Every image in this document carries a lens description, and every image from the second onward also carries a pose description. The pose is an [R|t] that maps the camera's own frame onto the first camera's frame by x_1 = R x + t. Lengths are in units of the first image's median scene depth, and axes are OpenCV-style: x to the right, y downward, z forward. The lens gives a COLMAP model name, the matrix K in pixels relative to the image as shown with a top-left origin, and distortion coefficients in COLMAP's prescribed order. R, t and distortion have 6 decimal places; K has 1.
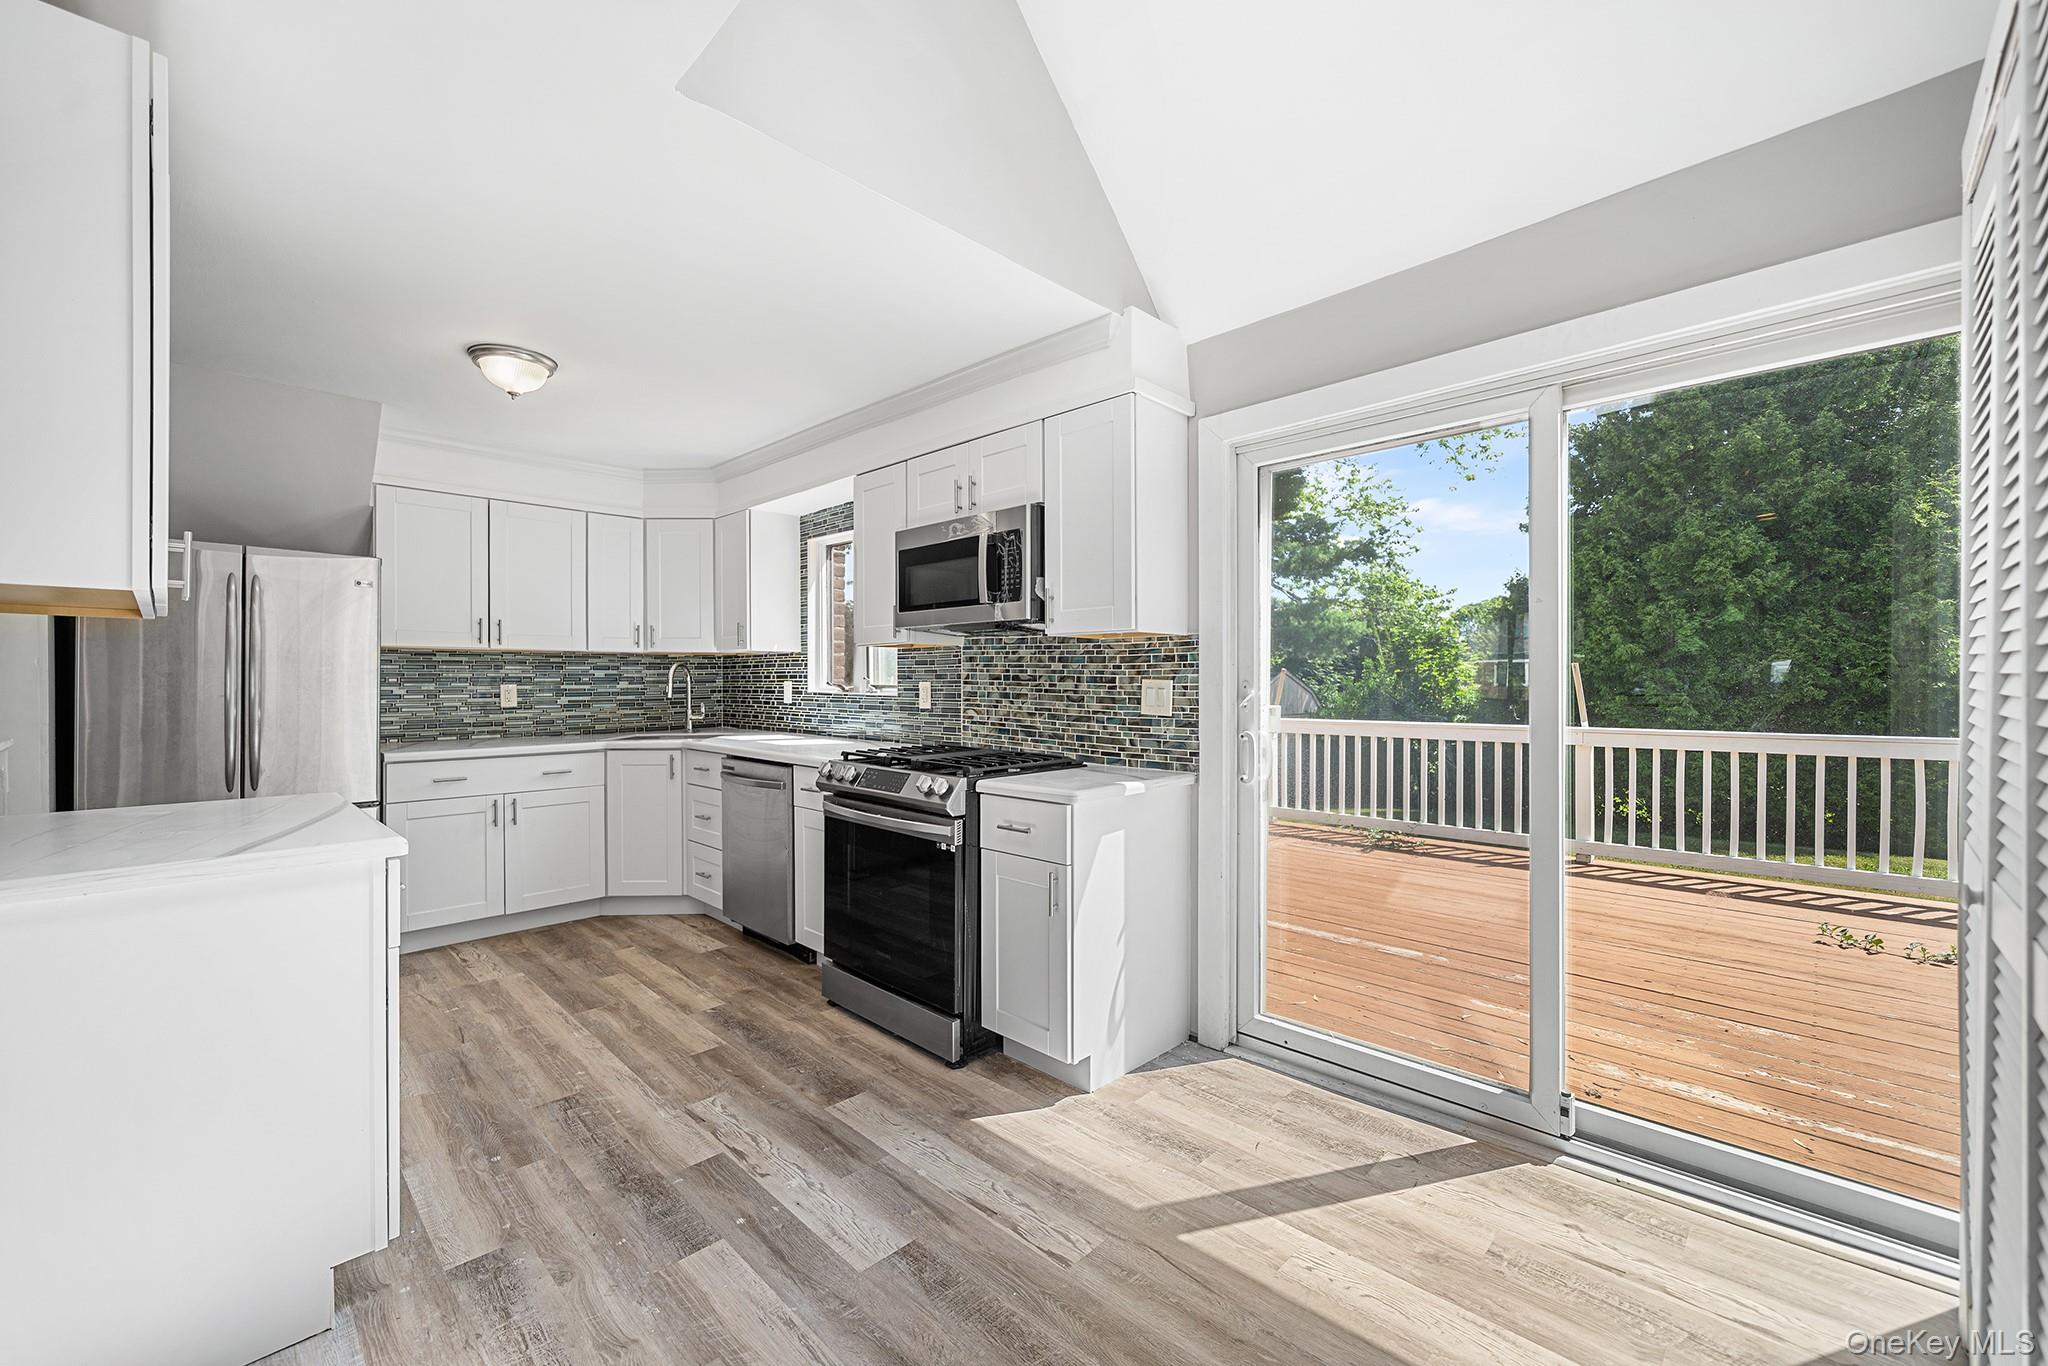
lens RADIAL K [[819.3, 0, 1004.2], [0, 819.3, 683.7], [0, 0, 1]] dist [-0.002126, 0.000163]
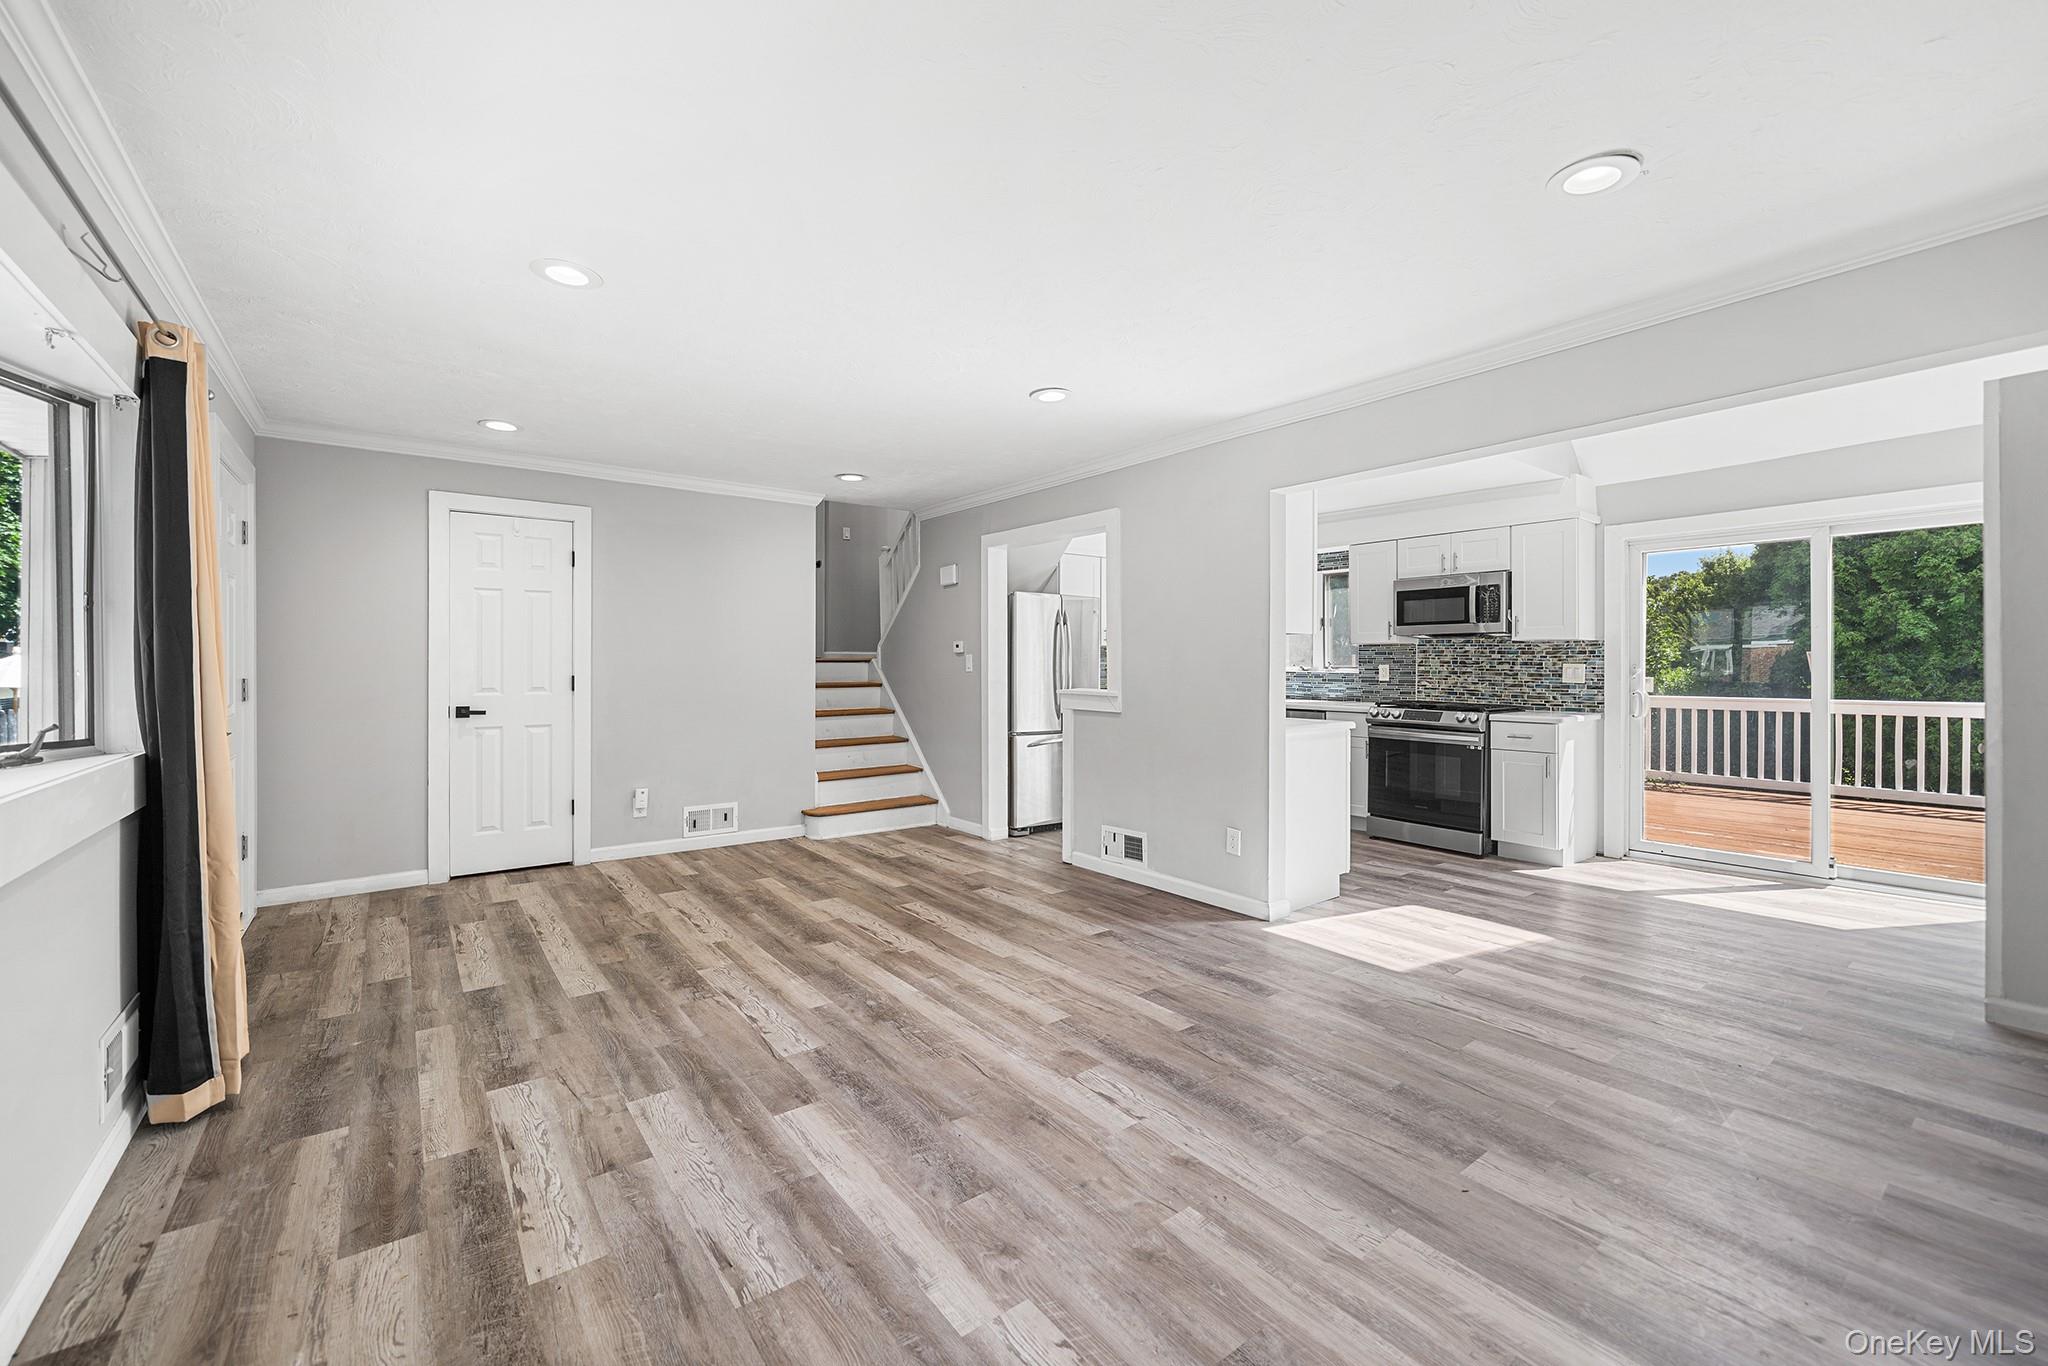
lens RADIAL K [[819.3, 0, 1006.7], [0, 819.3, 666.1], [0, 0, 1]] dist [-0.002126, 0.000163]
pose [[0.989725, 0.002149, -0.142970, -0.771270], [-0.002334, 0.999997, -0.001128, 0.005104], [0.142967, 0.001450, 0.989726, -0.959308]]
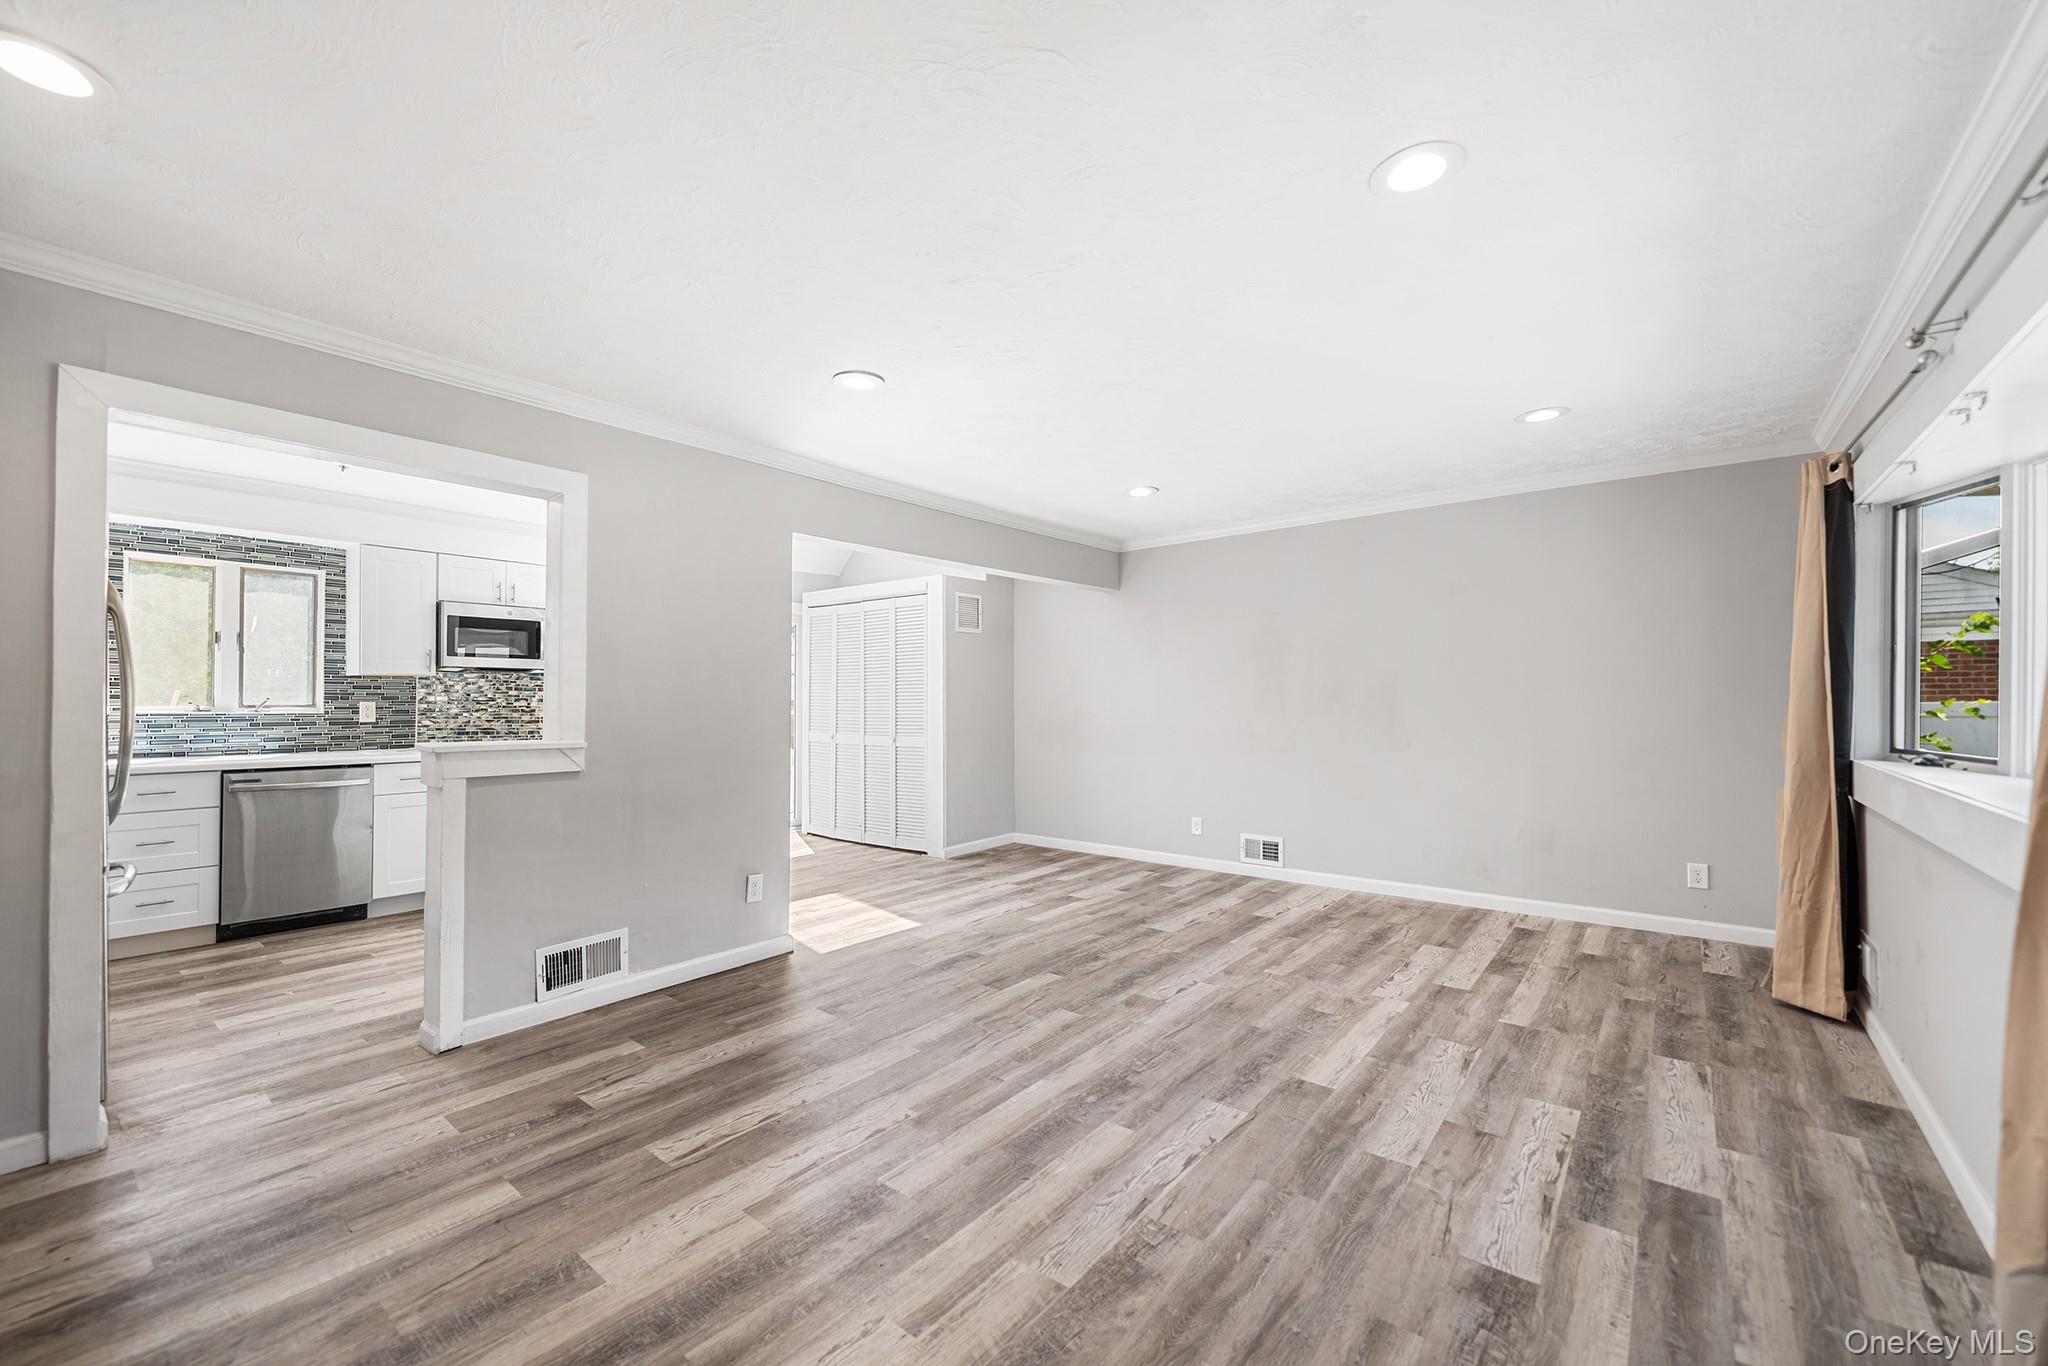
lens RADIAL K [[819.3, 0, 1008.1], [0, 819.3, 692.6], [0, 0, 1]] dist [-0.002126, 0.000163]
pose [[-0.097017, 0.010690, 0.995225, -1.867823], [0.005628, 0.999932, -0.010192, 0.002740], [-0.995267, 0.004613, -0.097071, 0.124100]]
